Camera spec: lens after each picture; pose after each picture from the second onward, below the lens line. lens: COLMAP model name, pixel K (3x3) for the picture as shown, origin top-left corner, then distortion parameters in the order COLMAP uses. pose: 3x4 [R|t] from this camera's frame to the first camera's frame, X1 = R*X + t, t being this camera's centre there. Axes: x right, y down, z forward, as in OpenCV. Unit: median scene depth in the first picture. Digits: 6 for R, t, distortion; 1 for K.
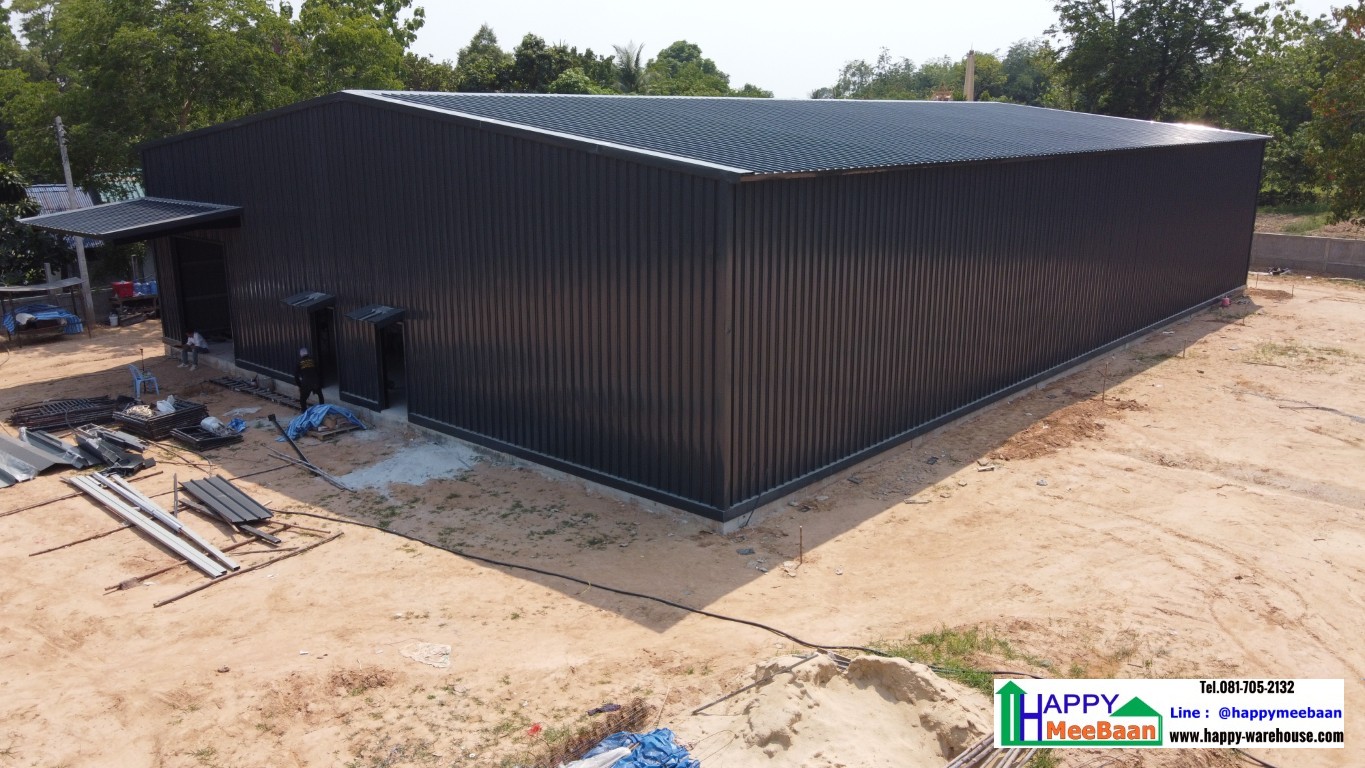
lens RADIAL K [[1039.4, 0, 676.9], [0, 1039.4, 378.0], [0, 0, 1]] dist [0.001894, 0.028818]
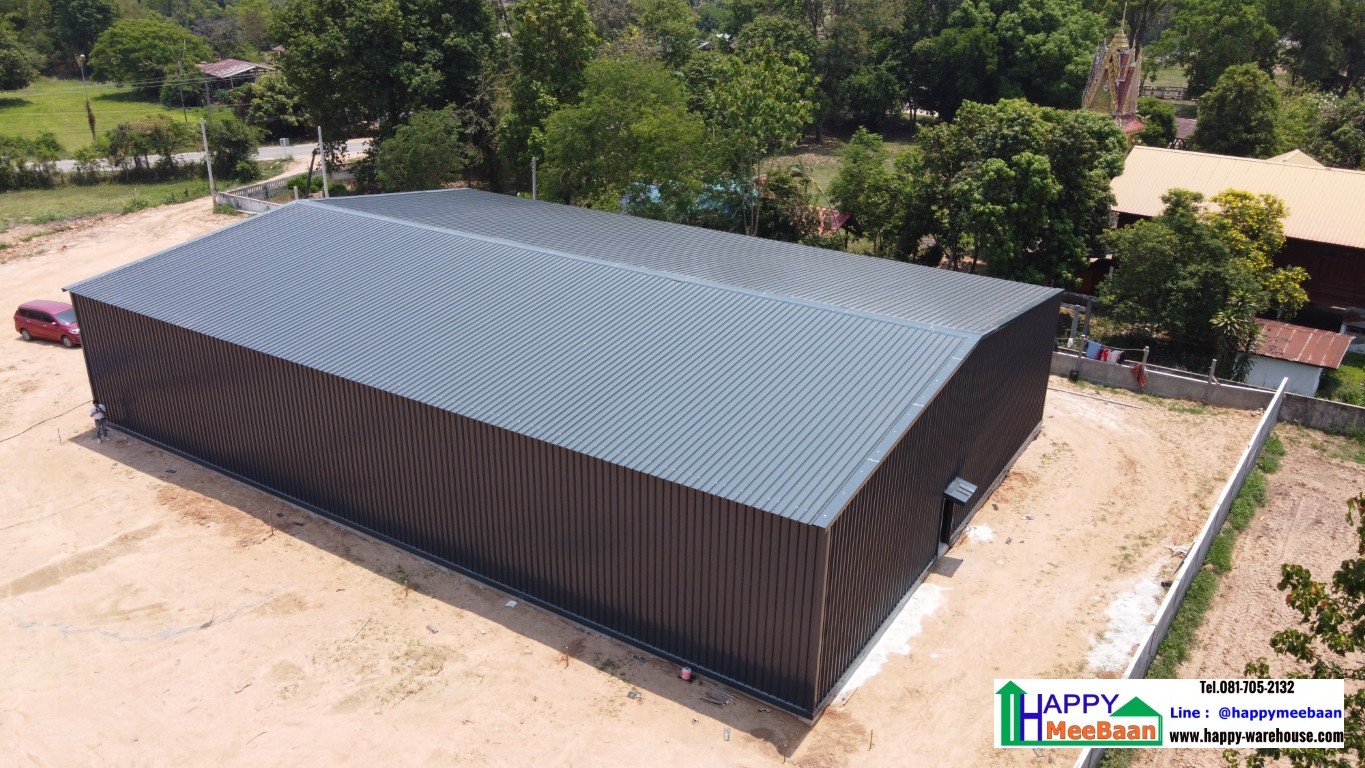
lens RADIAL K [[1039.4, 0, 676.9], [0, 1039.4, 378.0], [0, 0, 1]] dist [0.001894, 0.028818]
pose [[0.152556, 0.383522, -0.910845, 2.162833], [-0.245581, 0.907436, 0.340955, -0.994409], [0.957297, 0.171671, 0.232620, 1.515026]]
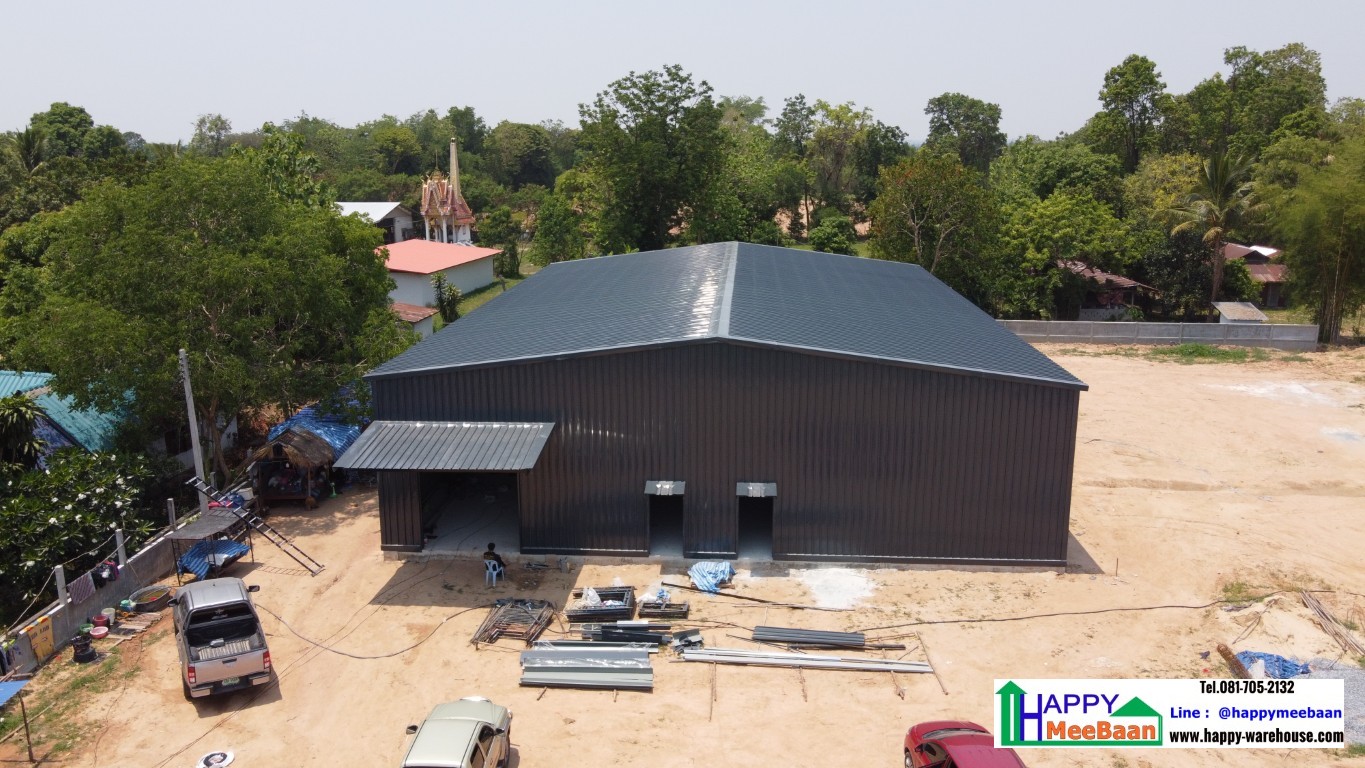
lens RADIAL K [[1039.4, 0, 676.9], [0, 1039.4, 378.0], [0, 0, 1]] dist [0.001894, 0.028818]
pose [[0.793974, -0.132297, 0.593382, -1.370626], [0.150960, 0.988369, 0.018369, -0.291129], [-0.588911, 0.074992, 0.804711, -0.091085]]
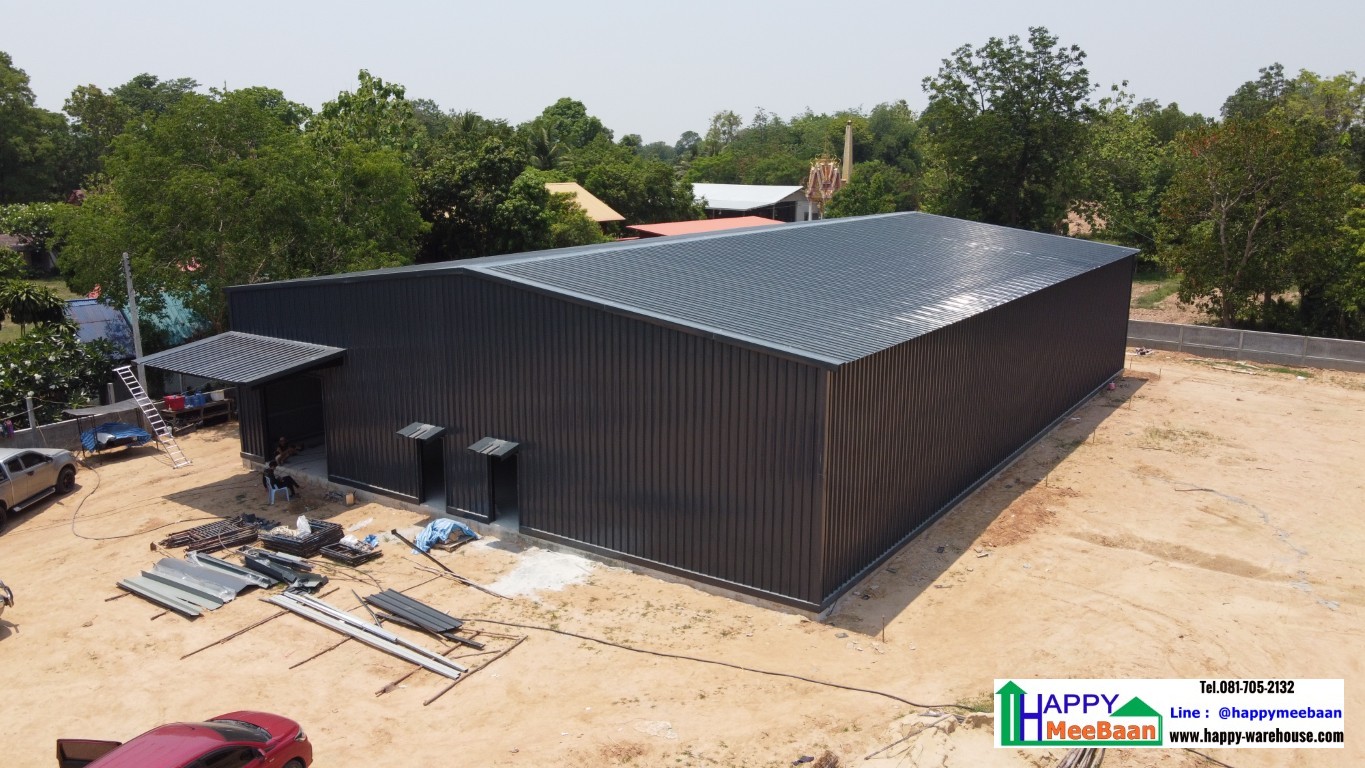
lens RADIAL K [[1039.4, 0, 676.9], [0, 1039.4, 378.0], [0, 0, 1]] dist [0.001894, 0.028818]
pose [[0.991265, -0.022963, 0.129872, -0.269176], [0.027153, 0.999163, -0.030584, -0.114262], [-0.129061, 0.033844, 0.991059, -0.284264]]
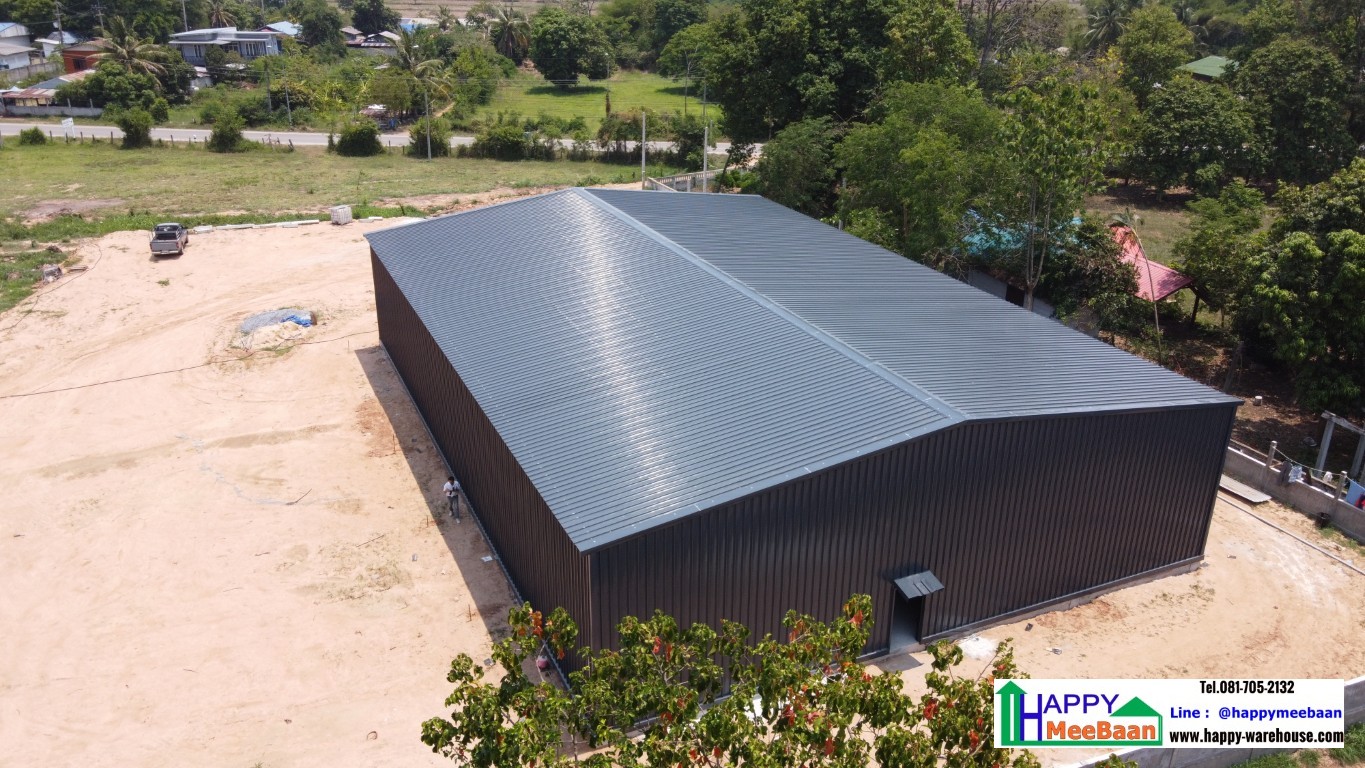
lens RADIAL K [[1039.4, 0, 676.9], [0, 1039.4, 378.0], [0, 0, 1]] dist [0.001894, 0.028818]
pose [[-0.405451, 0.349076, -0.844840, 2.069778], [-0.223172, 0.858448, 0.461802, -1.235663], [0.886456, 0.375783, -0.270155, 2.356519]]
